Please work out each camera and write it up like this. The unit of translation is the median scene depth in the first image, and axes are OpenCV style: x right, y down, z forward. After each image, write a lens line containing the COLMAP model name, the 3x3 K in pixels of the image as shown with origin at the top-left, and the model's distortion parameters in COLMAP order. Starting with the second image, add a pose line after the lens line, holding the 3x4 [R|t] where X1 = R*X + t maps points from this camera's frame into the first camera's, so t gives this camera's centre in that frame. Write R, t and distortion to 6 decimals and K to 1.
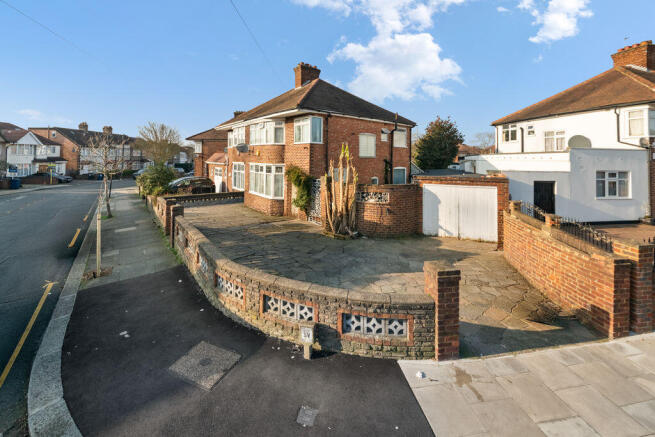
lens RADIAL K [[228.9, 0, 327.5], [0, 228.9, 170.1], [0, 0, 1]] dist [-0.000932, -0.000102]
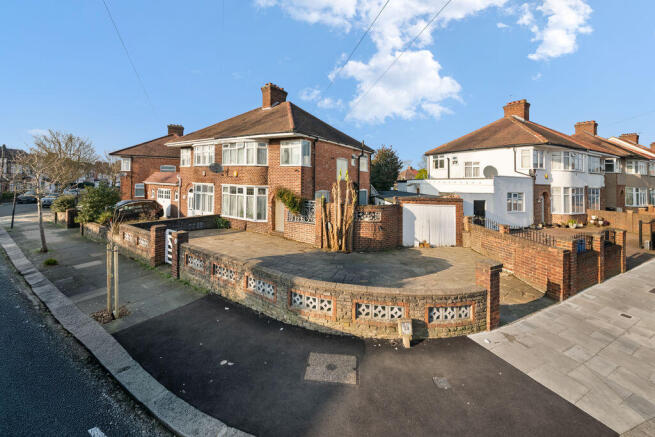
lens RADIAL K [[224.2, 0, 327.4], [0, 224.2, 194.7], [0, 0, 1]] dist [0.000712, -0.000037]
pose [[0.961555, -0.003342, 0.274591, -0.245728], [-0.000605, 0.999898, 0.014290, -0.002862], [-0.274611, -0.013906, 0.961455, -0.007238]]
